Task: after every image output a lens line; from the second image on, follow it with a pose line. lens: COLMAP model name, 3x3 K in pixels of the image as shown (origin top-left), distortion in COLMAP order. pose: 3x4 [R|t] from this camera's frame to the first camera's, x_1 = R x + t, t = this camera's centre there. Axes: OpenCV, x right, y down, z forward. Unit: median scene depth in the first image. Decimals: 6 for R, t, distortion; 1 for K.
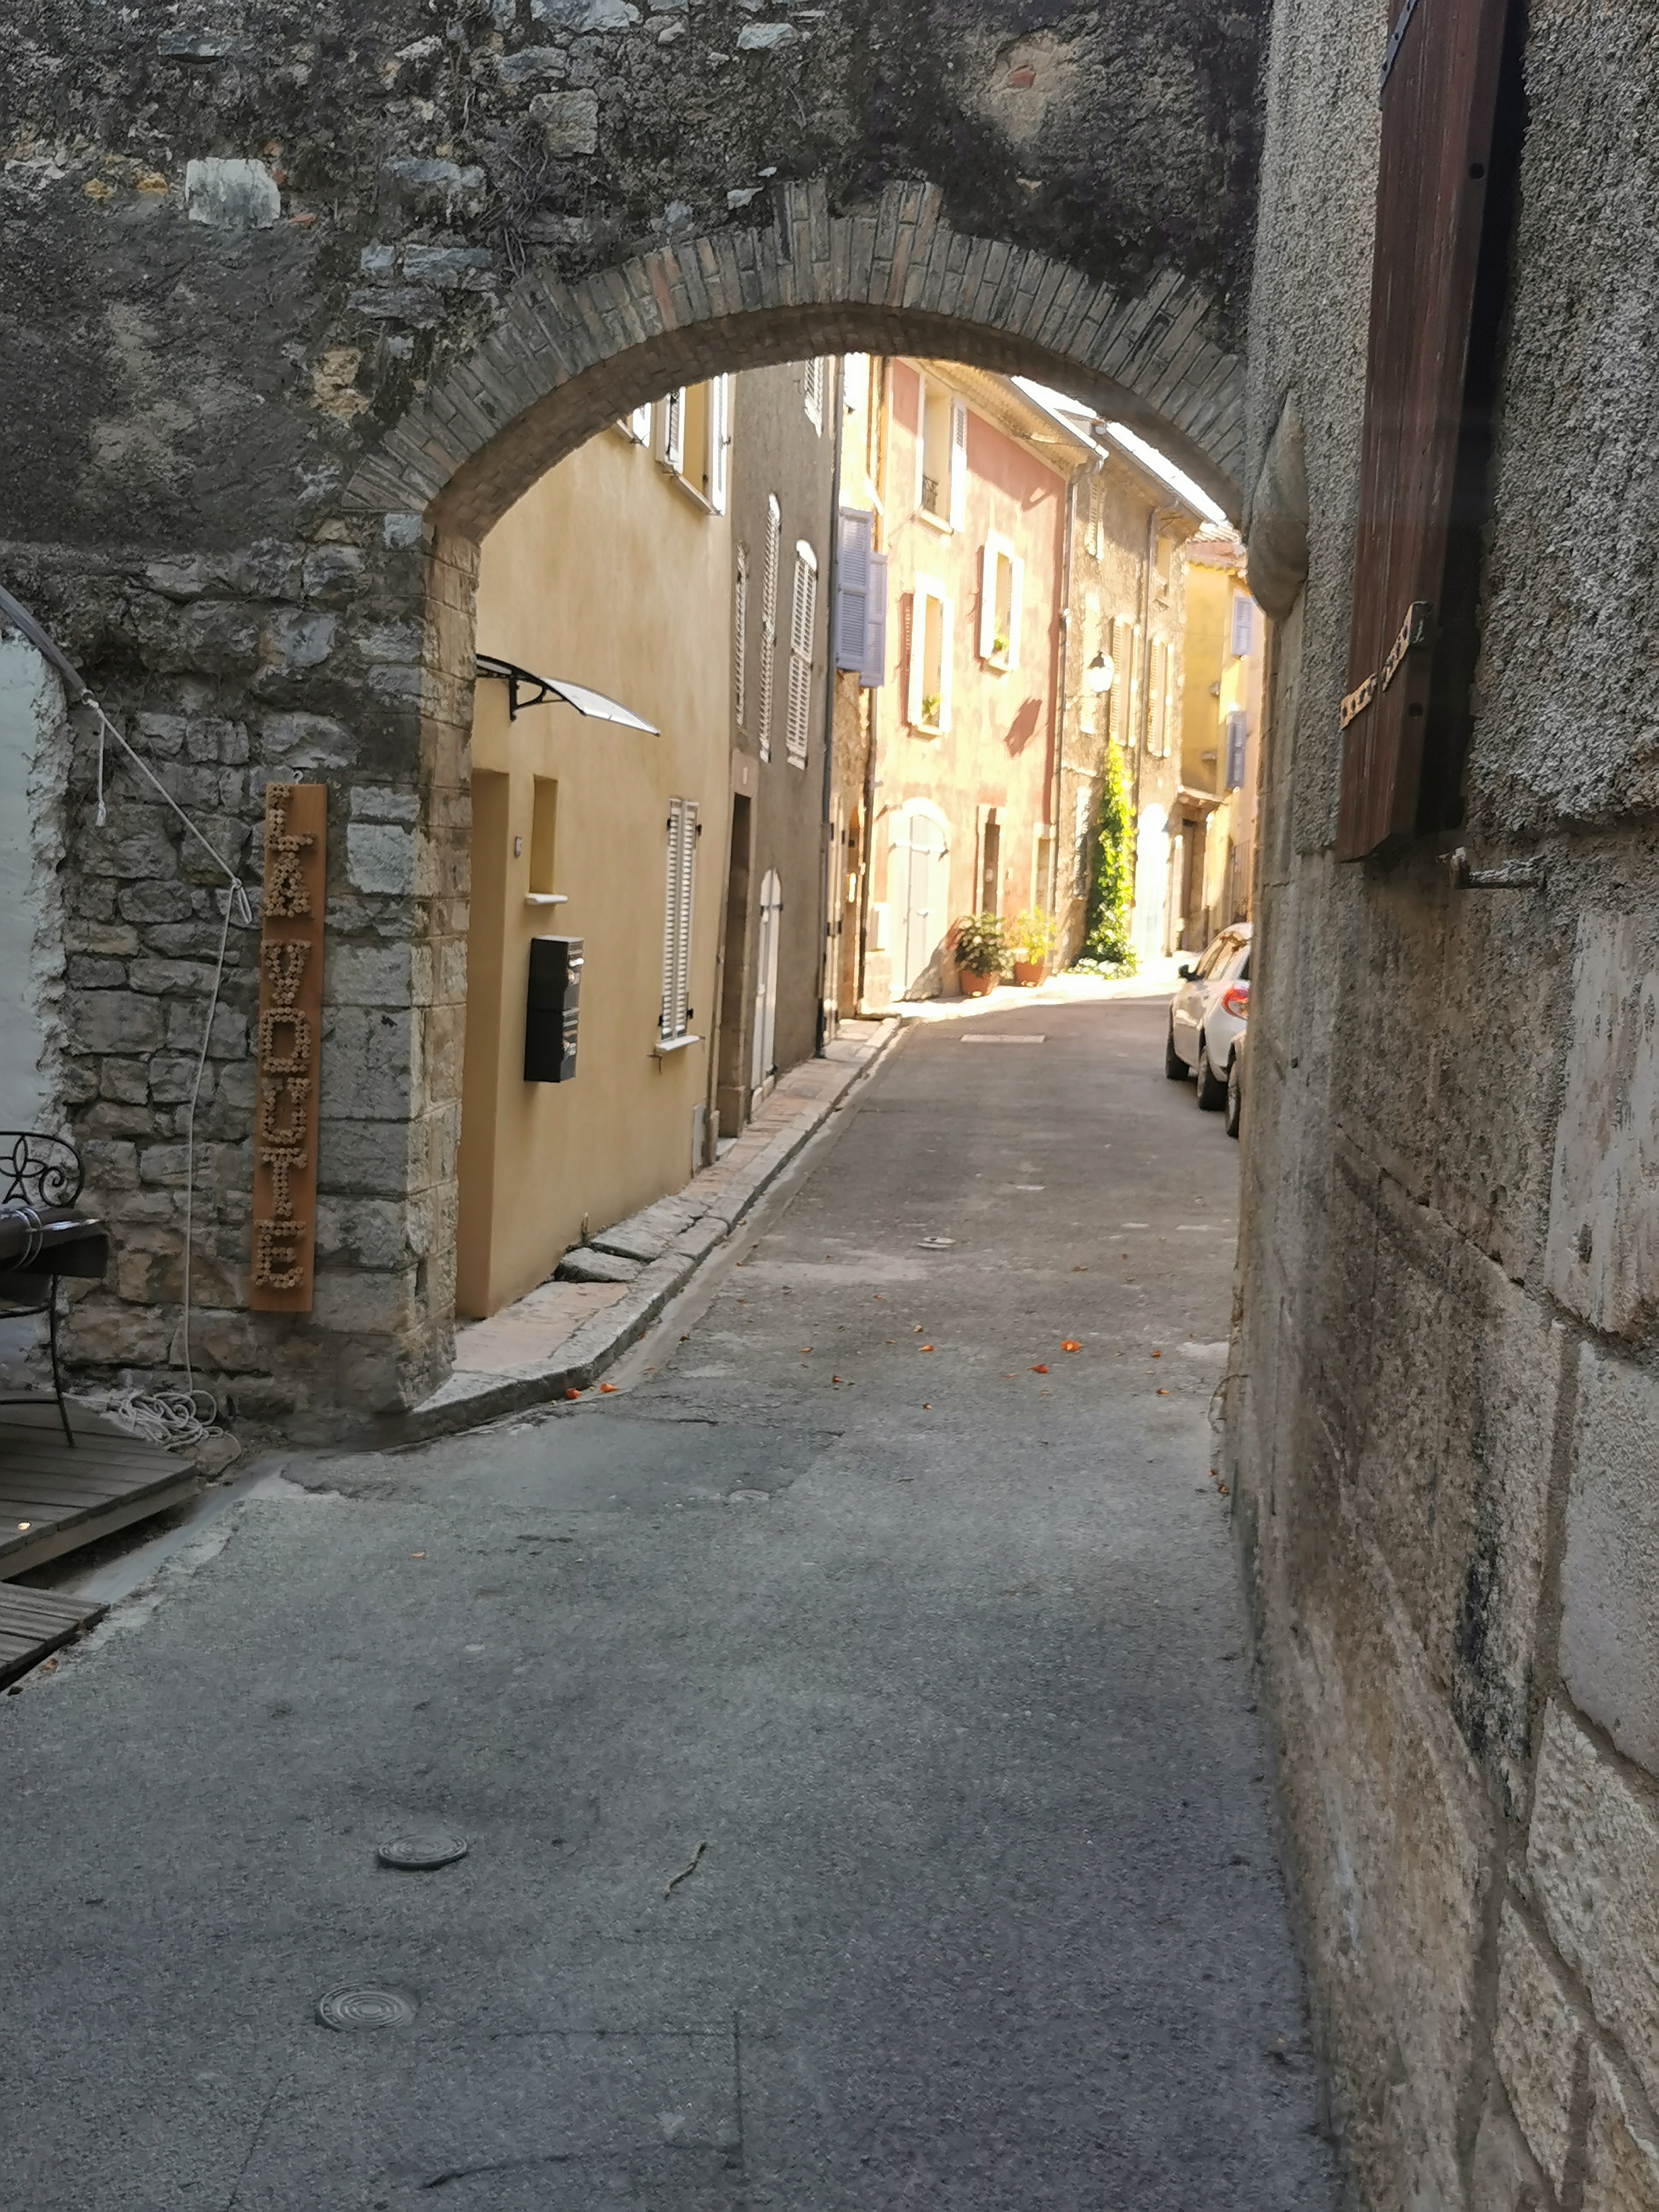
lens RADIAL K [[2351.2, 0, 785.5], [0, 2351.2, 1129.0], [0, 0, 1]] dist [0.036205, 0.000000]
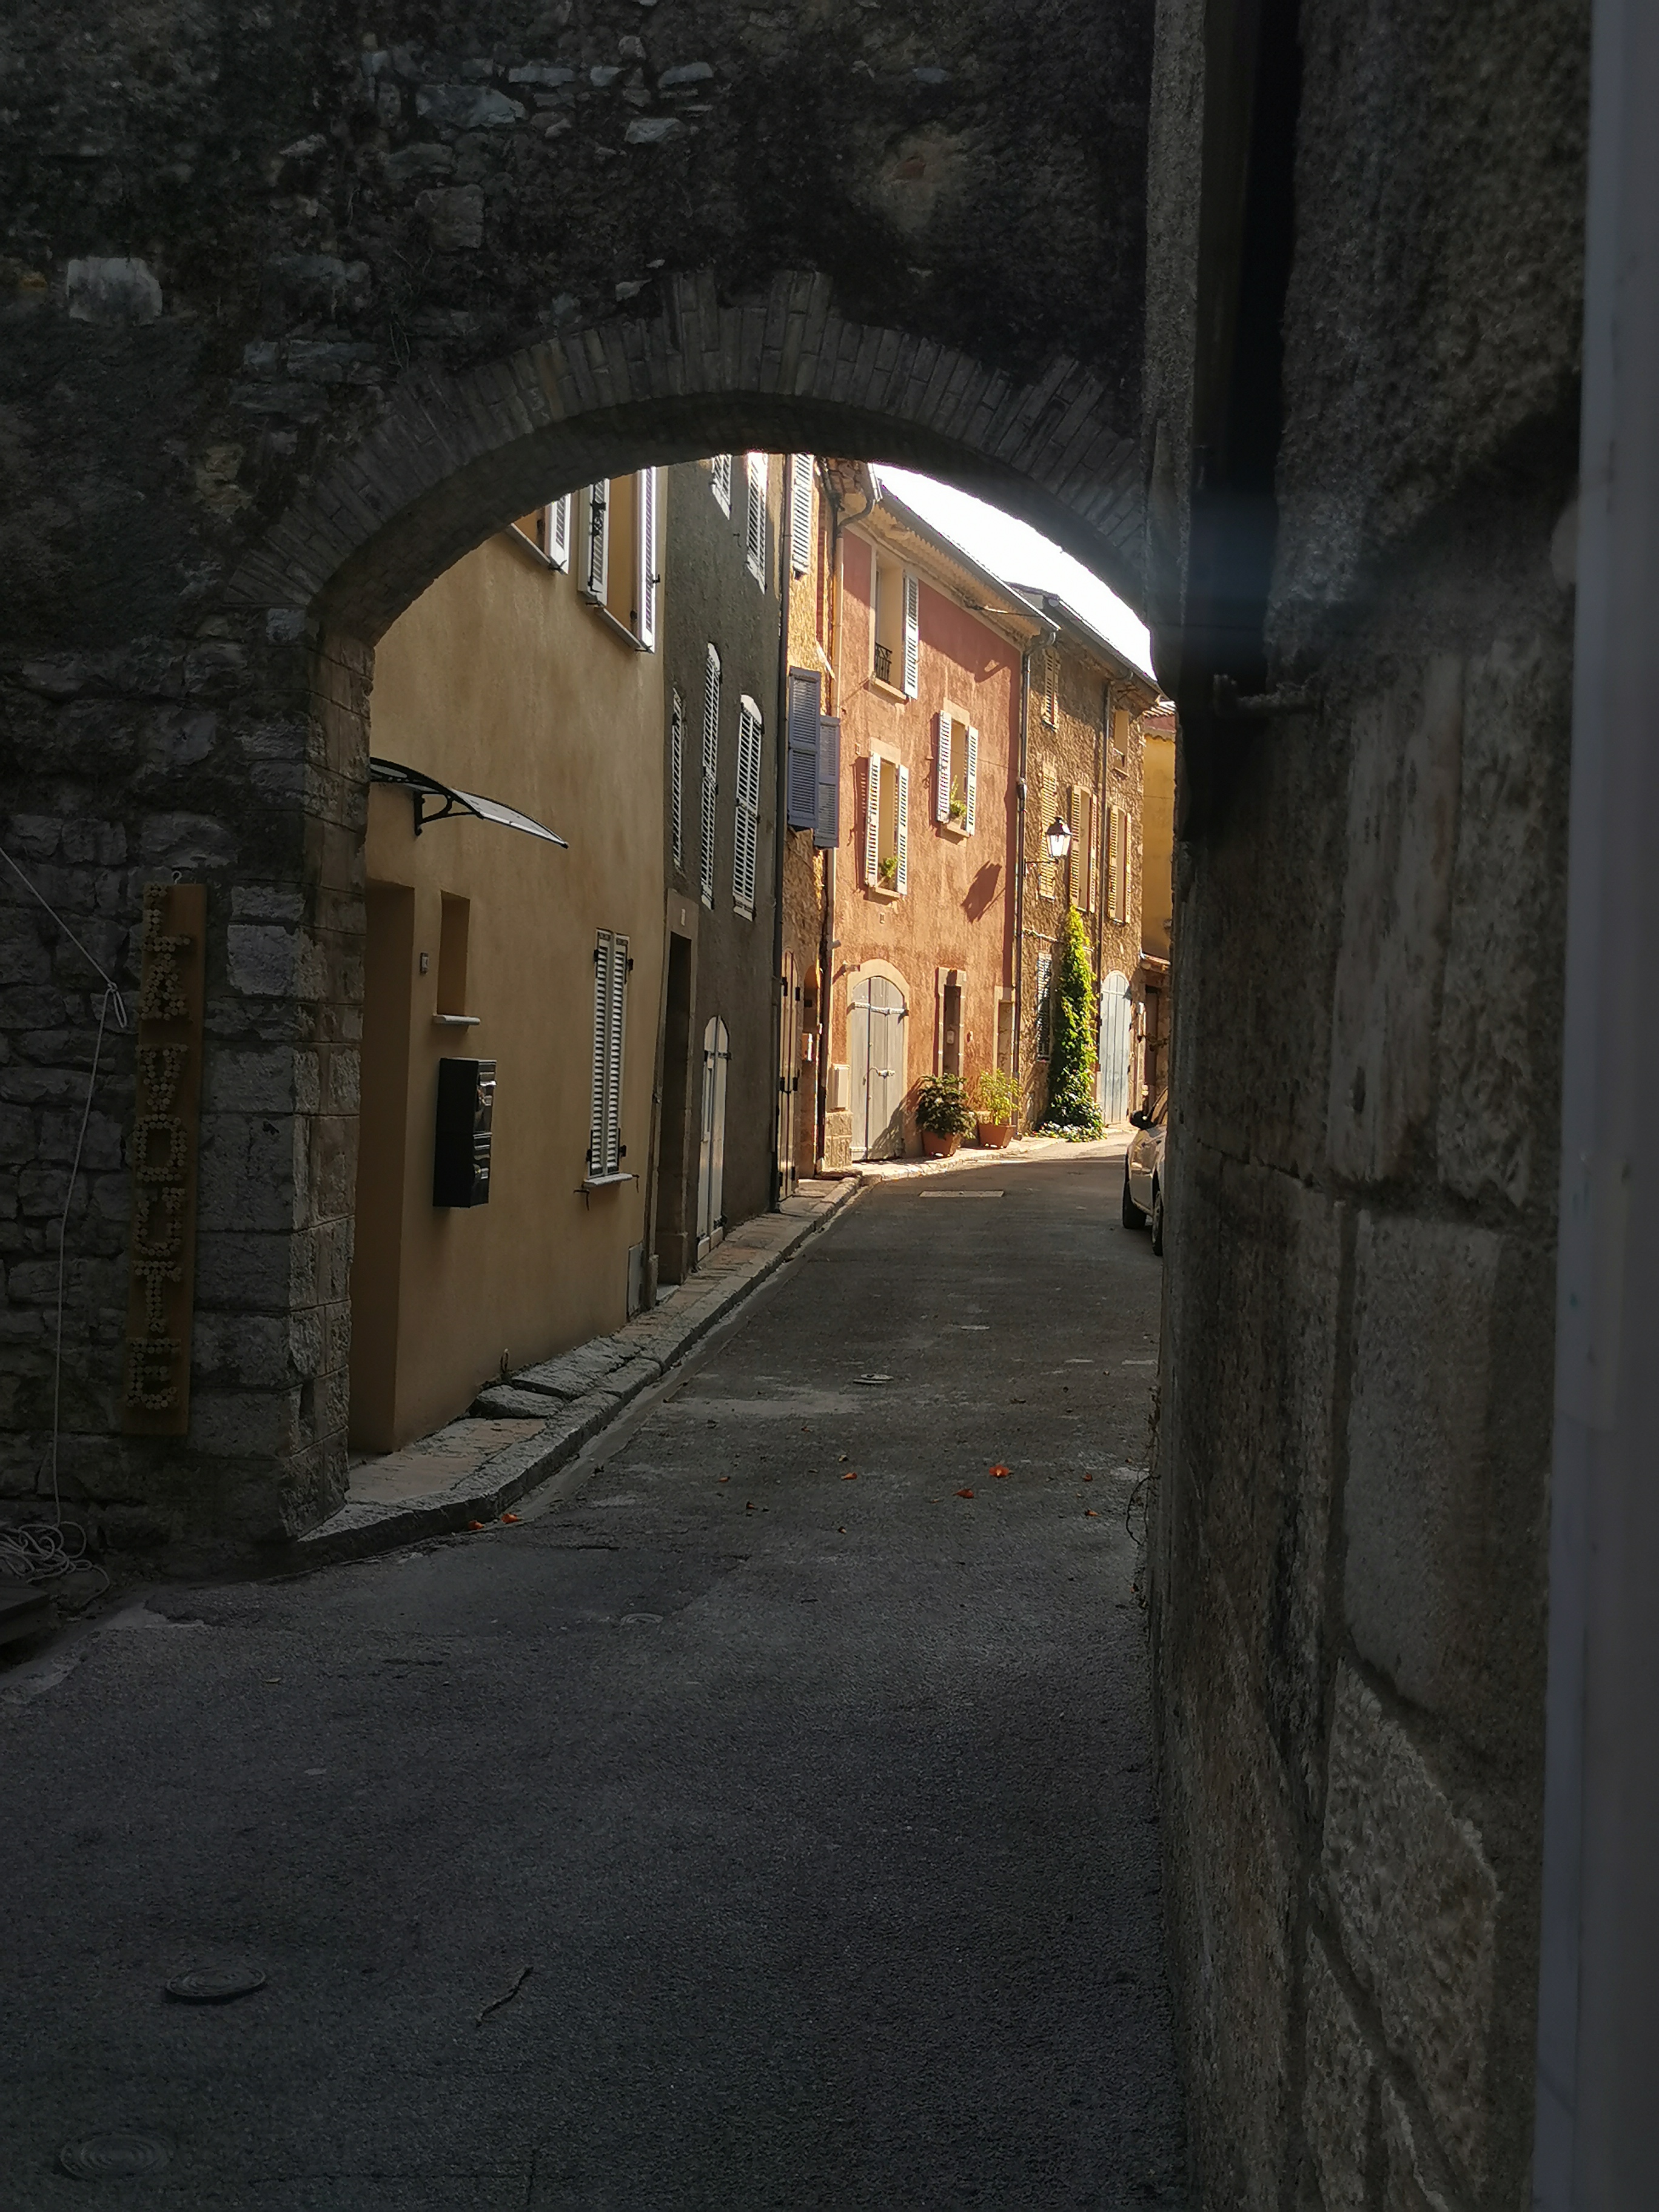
lens RADIAL K [[2351.2, 0, 778.1], [0, 2351.2, 1128.8], [0, 0, 1]] dist [0.036205, 0.000000]
pose [[0.999887, -0.011726, 0.009362, 0.029169], [0.012380, 0.997246, -0.073122, 0.027134], [-0.008479, 0.073230, 0.997279, 0.041941]]
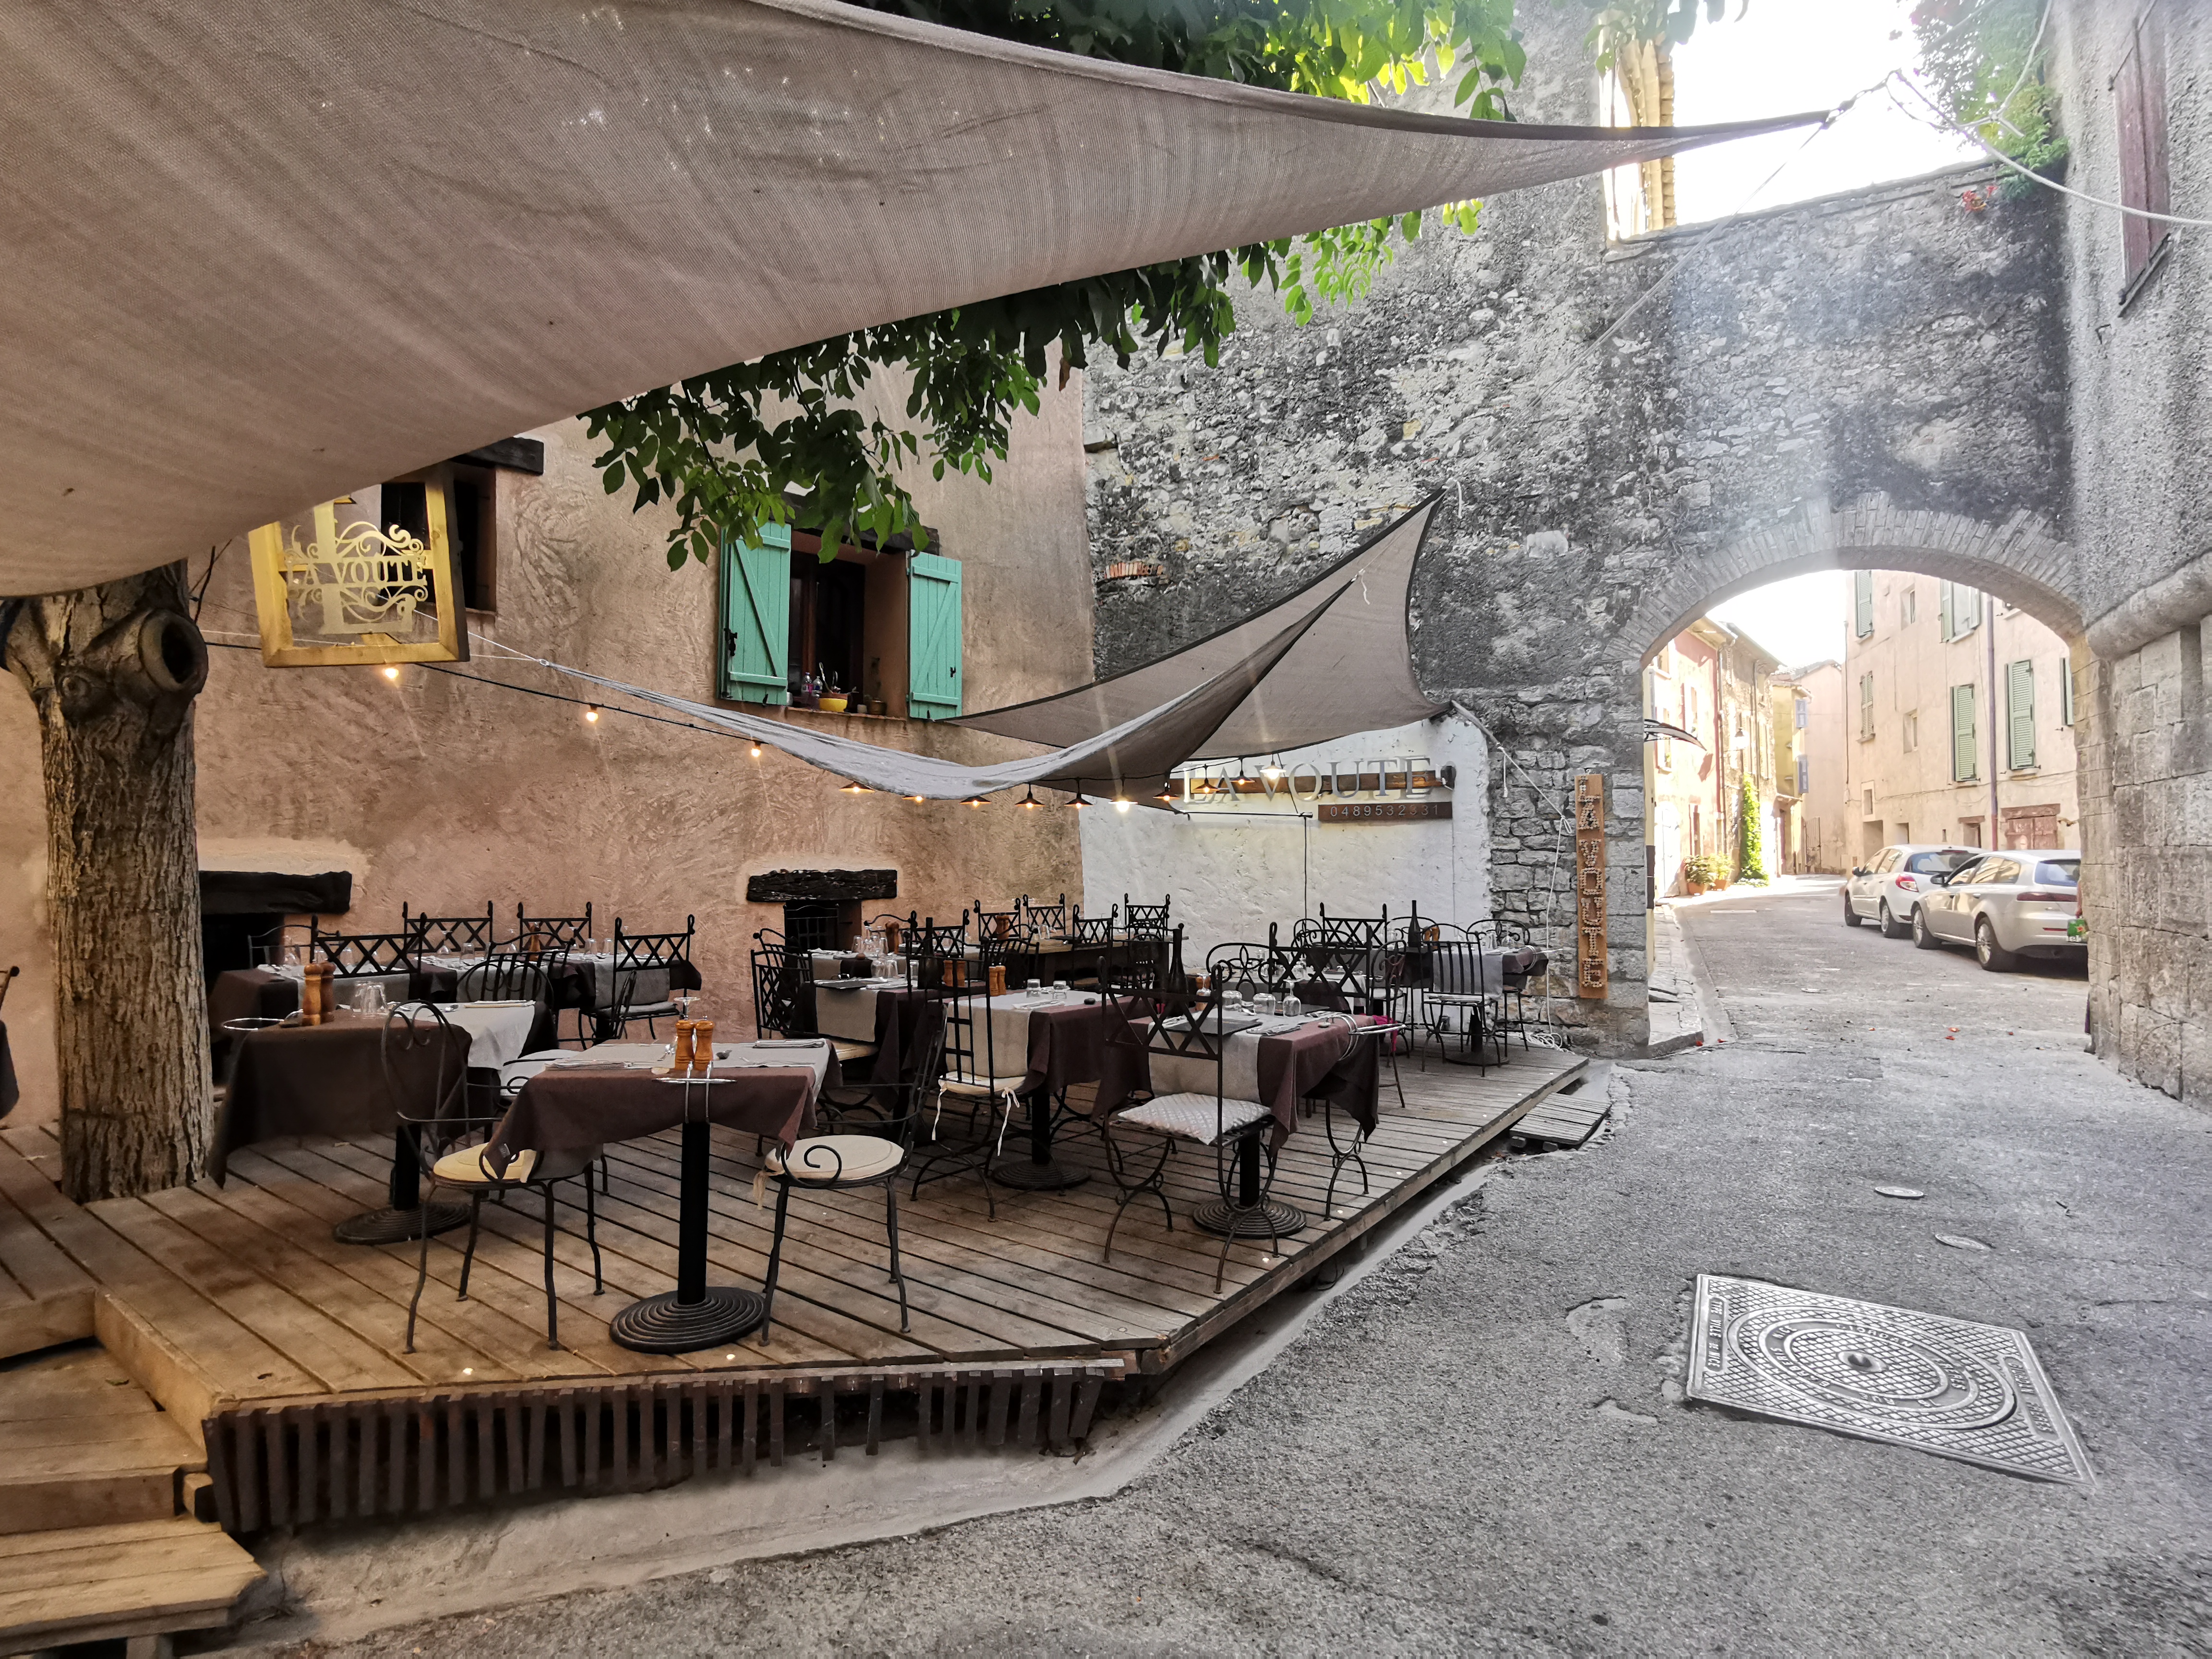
lens RADIAL K [[1036.9, 0, 1156.7], [0, 1036.9, 831.8], [0, 0, 1]] dist [-0.013872, 0.010536]
pose [[0.931473, -0.054774, -0.359663, -0.240366], [0.006604, 0.990984, -0.133818, 0.048353], [0.363750, 0.122273, 0.923437, -0.120198]]
